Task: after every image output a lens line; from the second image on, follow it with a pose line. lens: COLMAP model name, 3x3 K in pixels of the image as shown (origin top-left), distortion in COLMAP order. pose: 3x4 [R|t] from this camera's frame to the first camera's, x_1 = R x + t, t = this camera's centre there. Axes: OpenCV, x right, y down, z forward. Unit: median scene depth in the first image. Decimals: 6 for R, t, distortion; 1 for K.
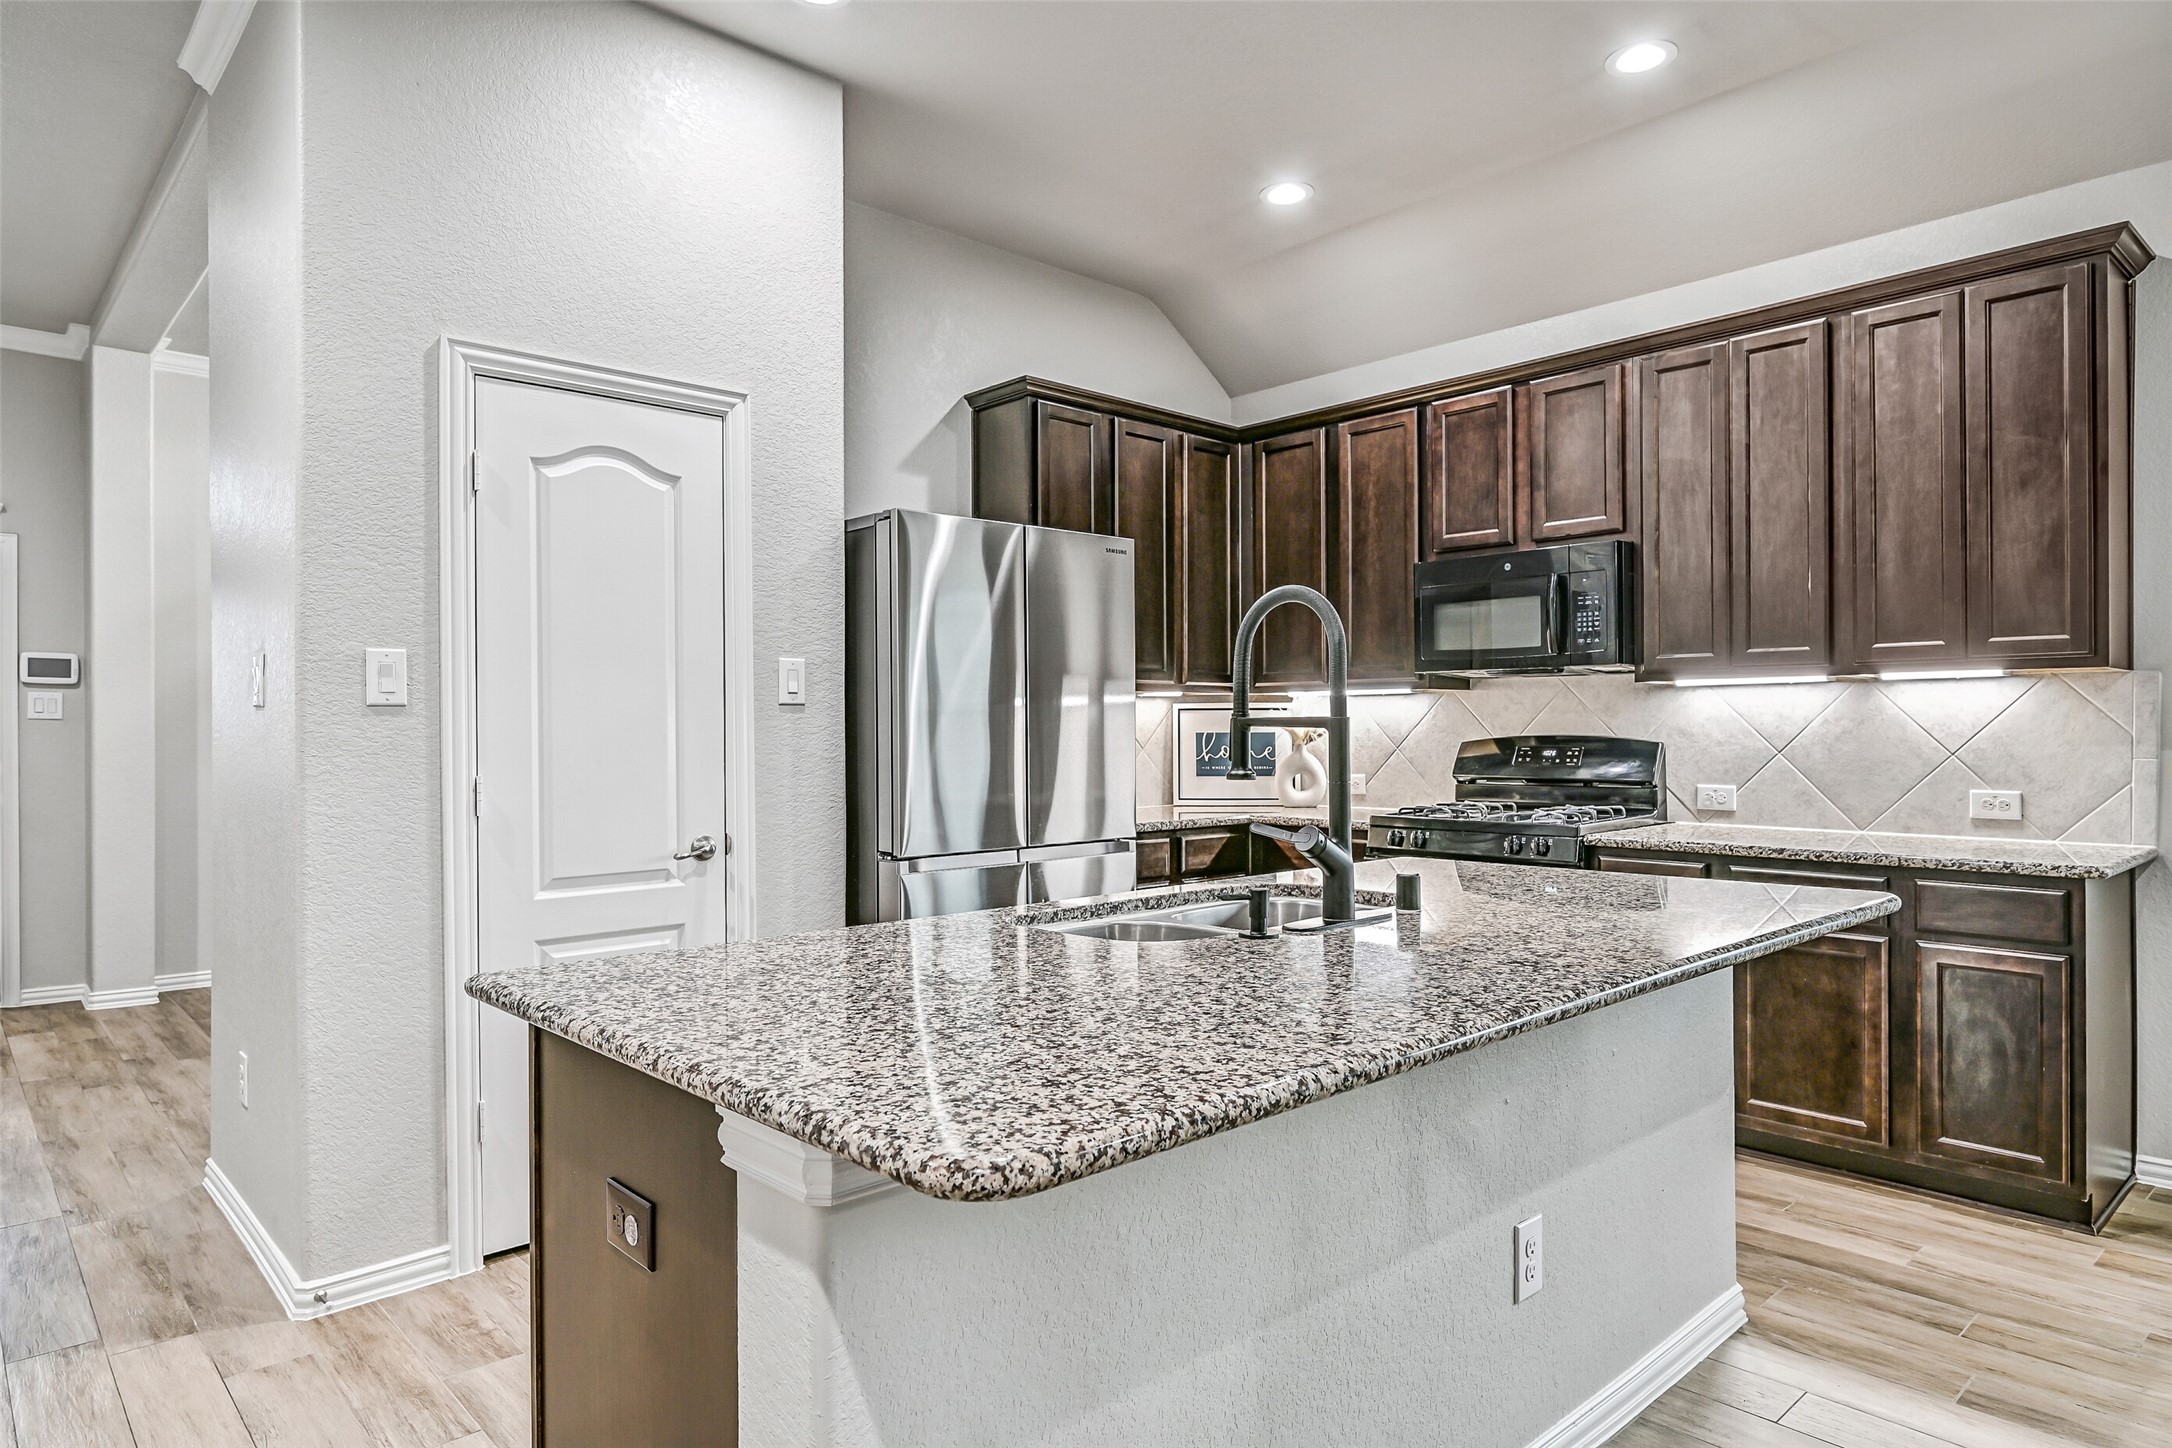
lens RADIAL K [[1283.1, 0, 1093.8], [0, 1283.1, 729.5], [0, 0, 1]] dist [0.001991, 0.000905]
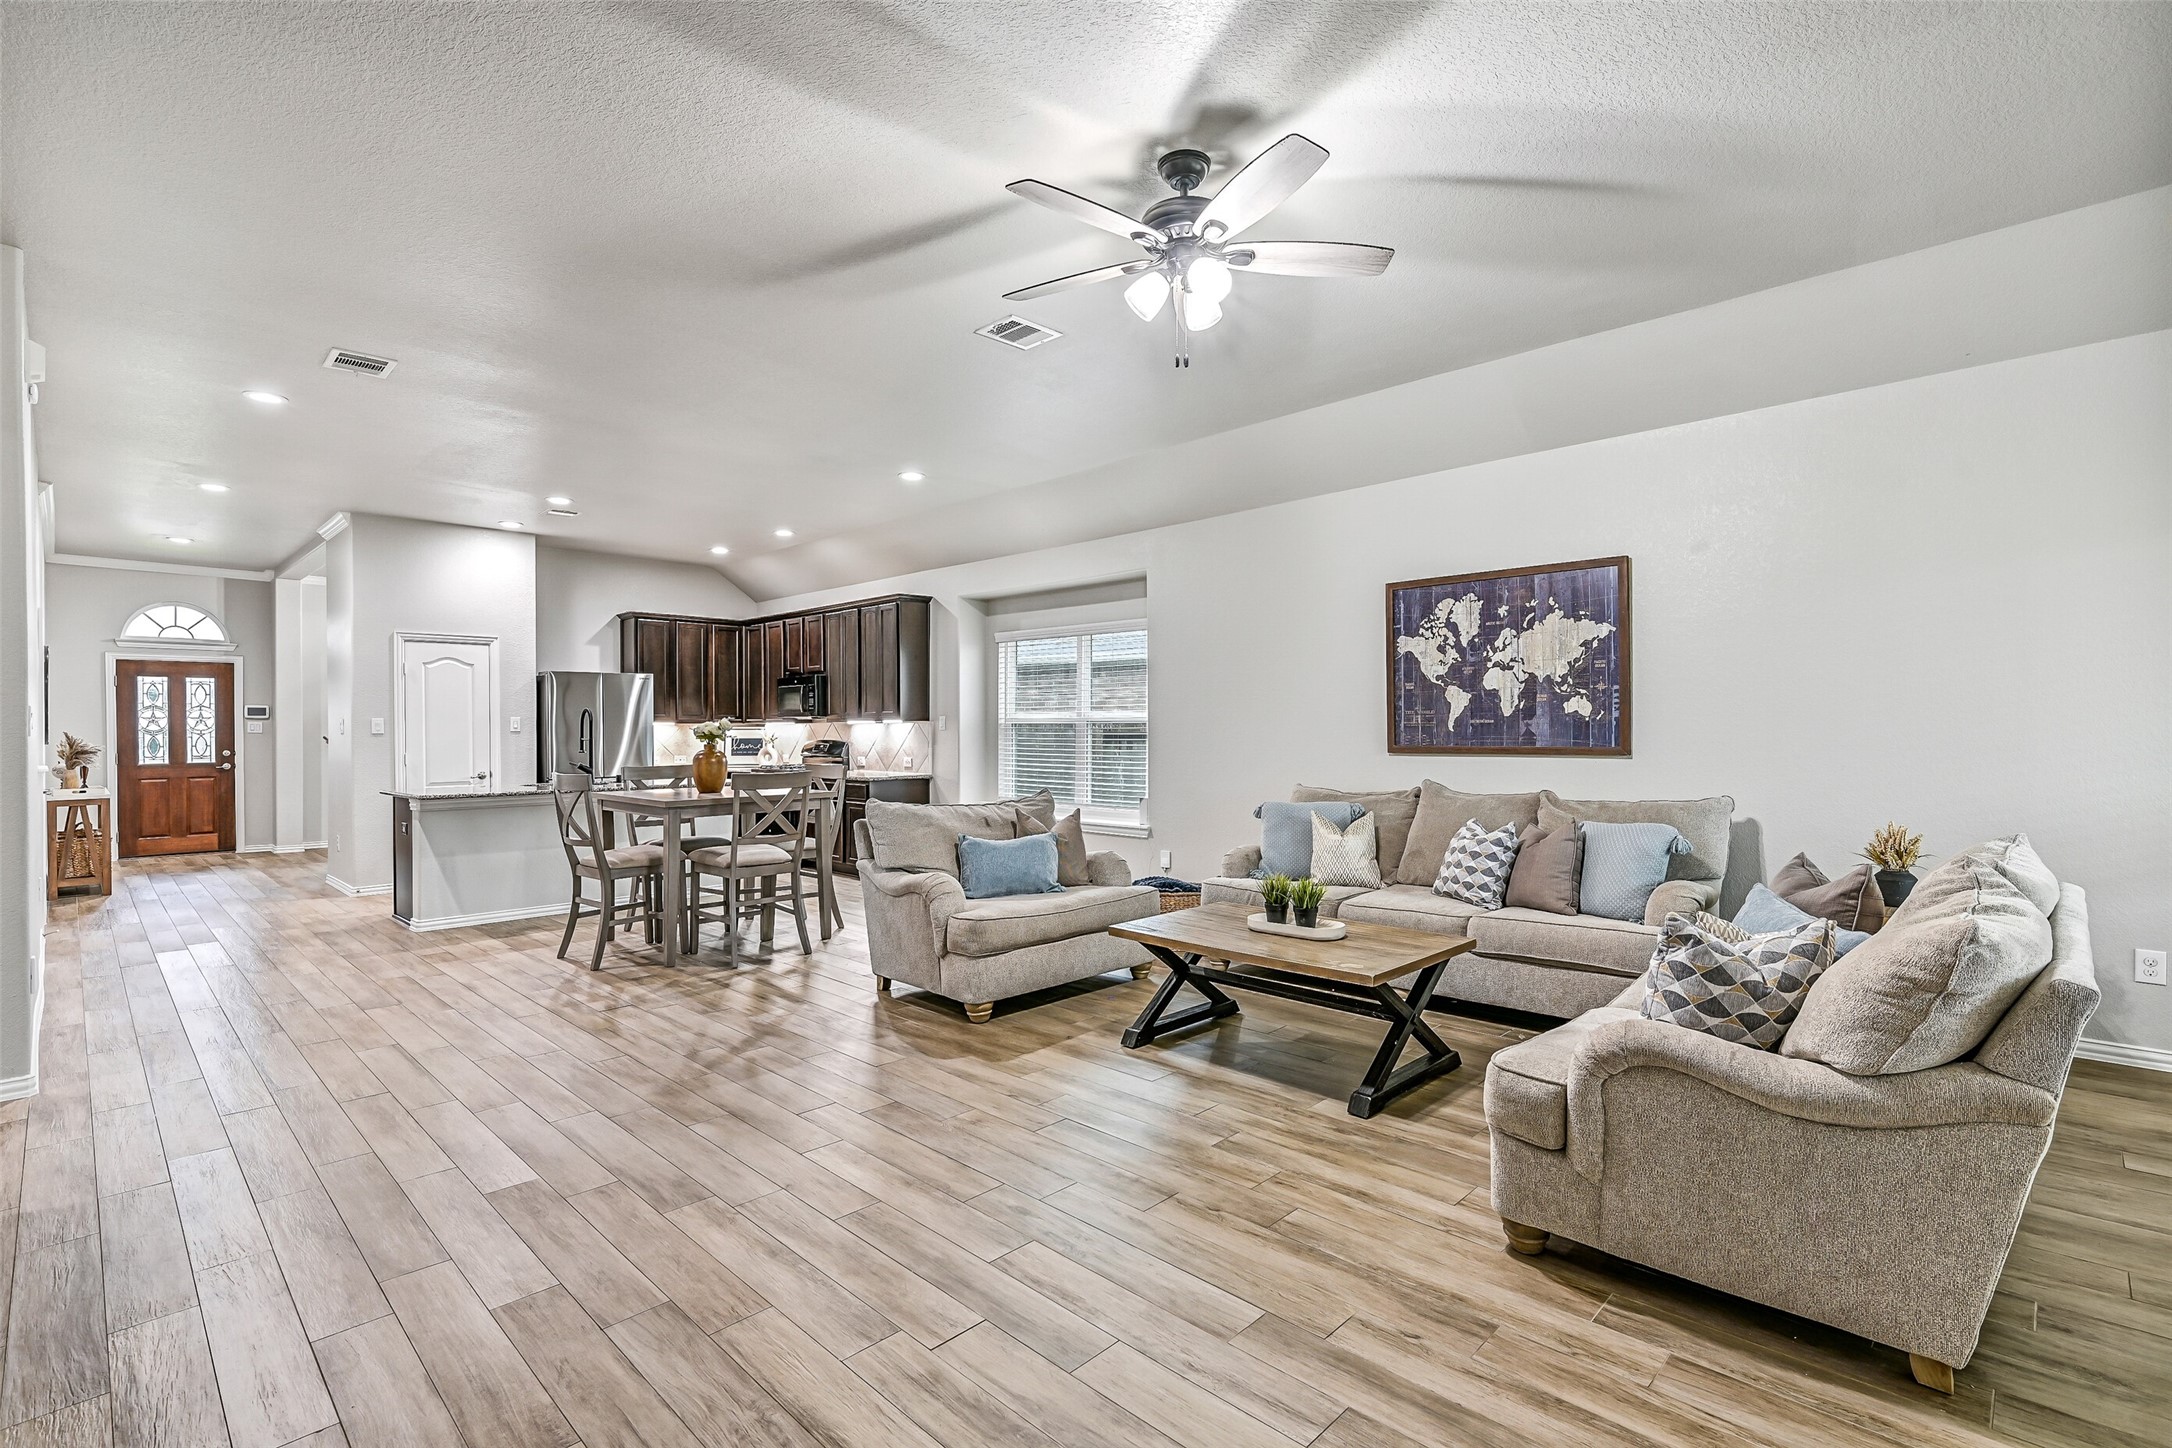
lens RADIAL K [[999.1, 0, 1091.2], [0, 999.1, 728.5], [0, 0, 1]] dist [-0.001947, 0.002042]
pose [[0.998664, -0.000909, 0.051672, 0.947912], [0.000846, 0.999999, 0.001256, -0.026748], [-0.051673, -0.001211, 0.998663, -1.384364]]
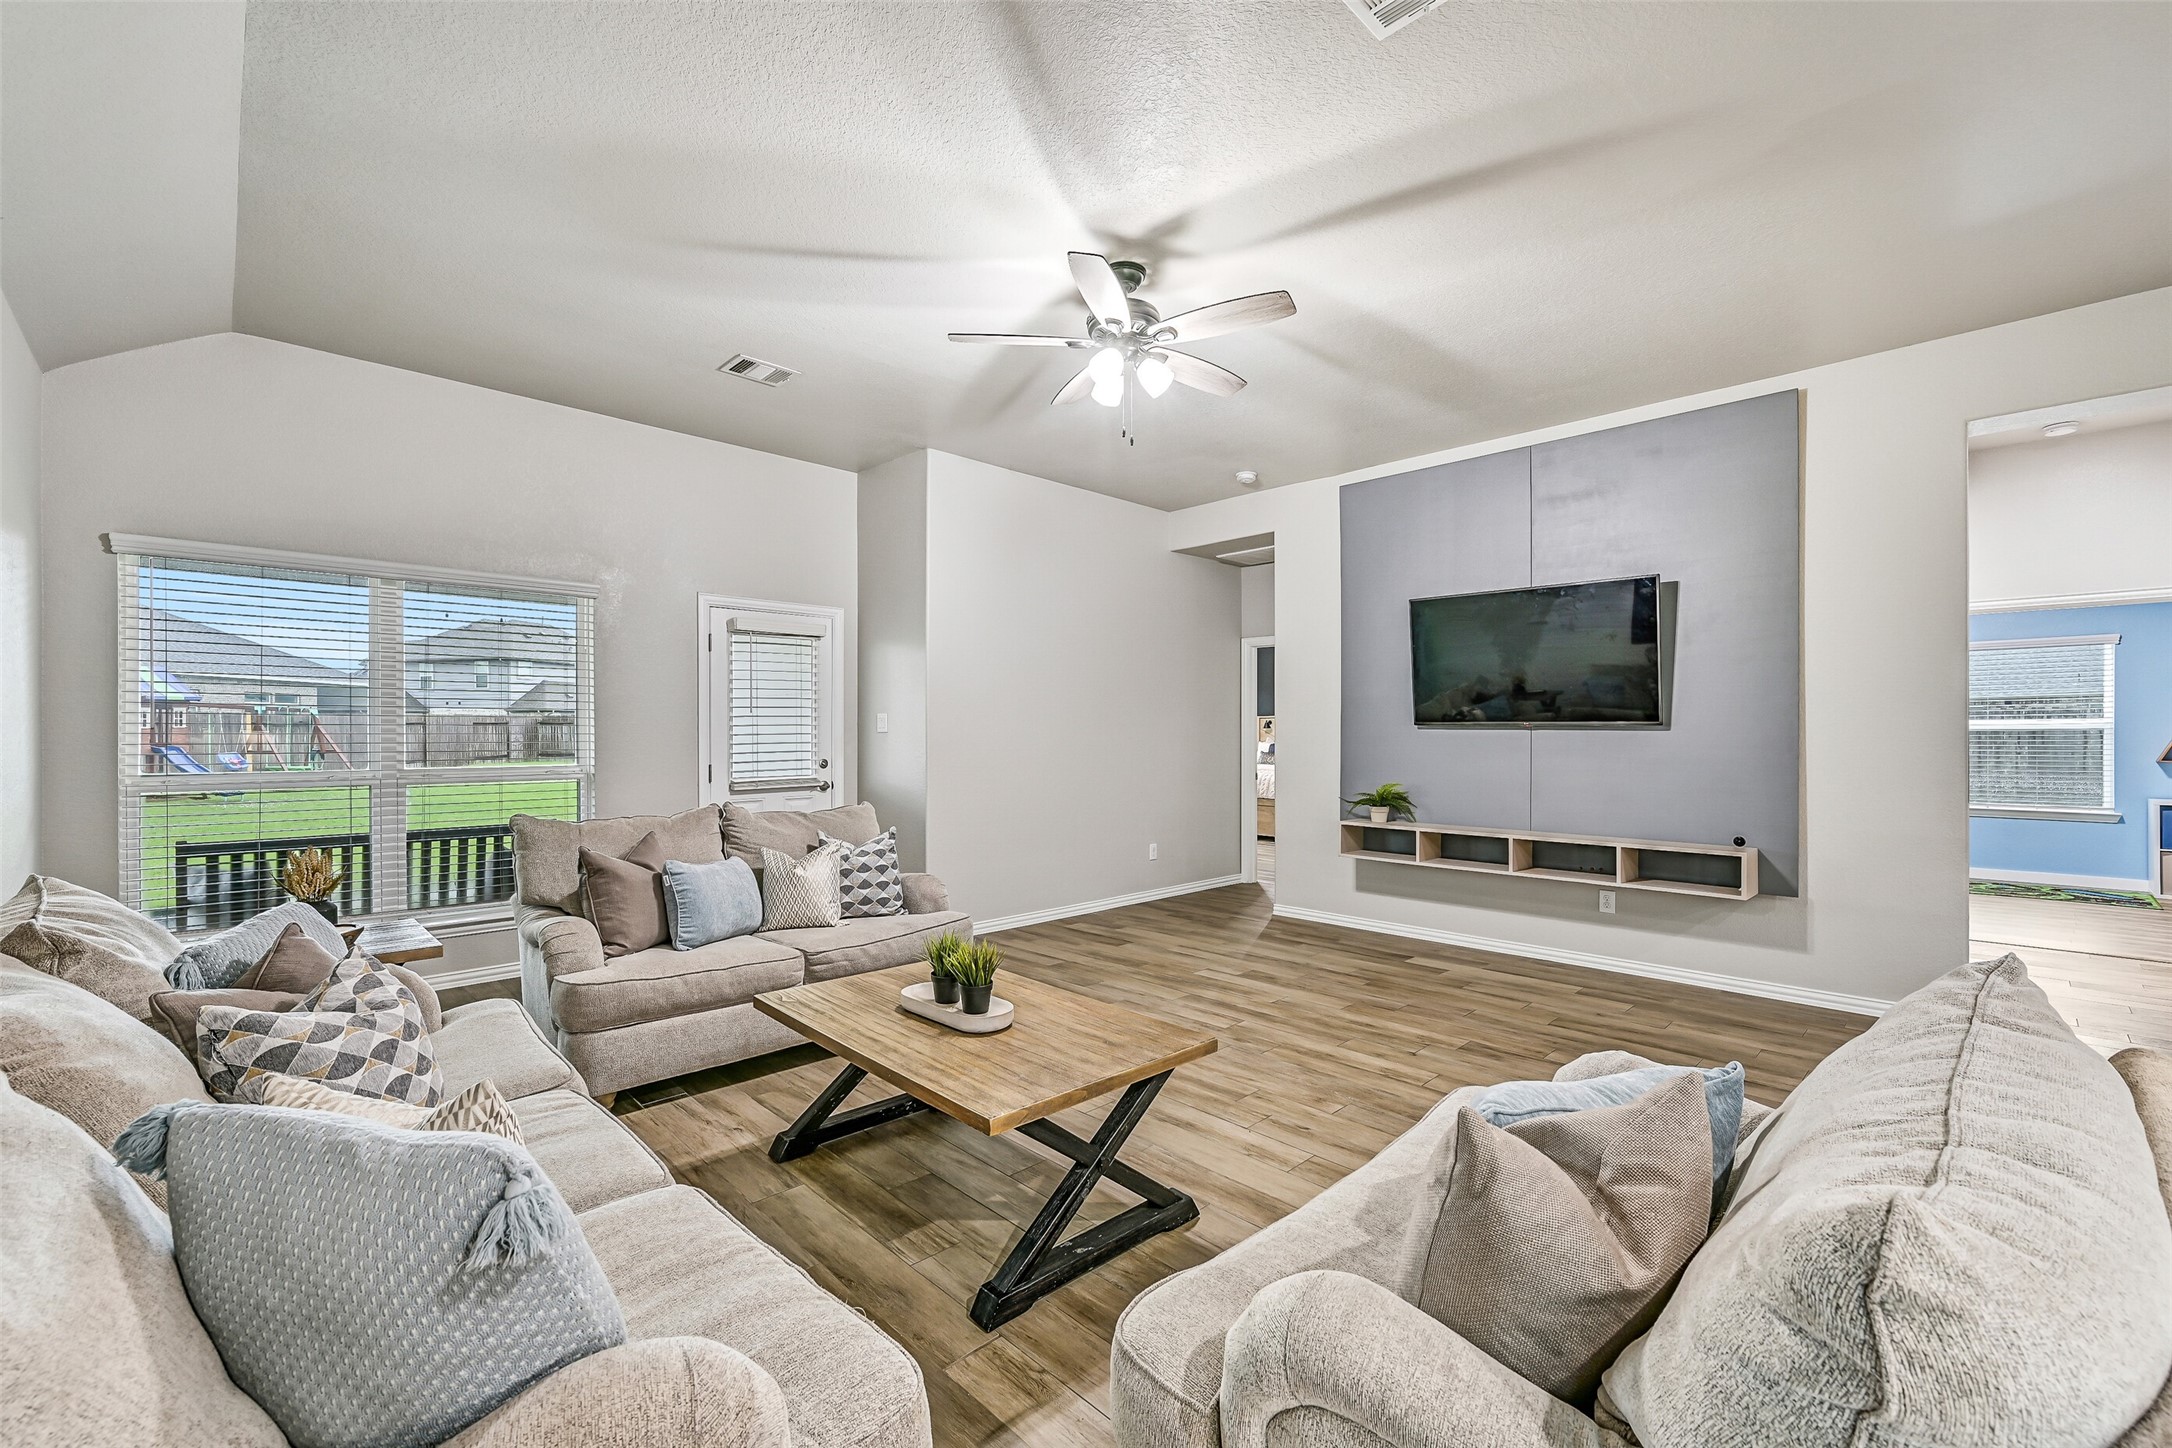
lens RADIAL K [[941.8, 0, 1079.4], [0, 941.8, 722.6], [0, 0, 1]] dist [-0.002413, -0.000350]
pose [[-0.999712, 0.002549, -0.023864, 1.128831], [0.002621, 0.999992, -0.002990, -0.032798], [0.023856, -0.003051, -0.999711, 0.291257]]
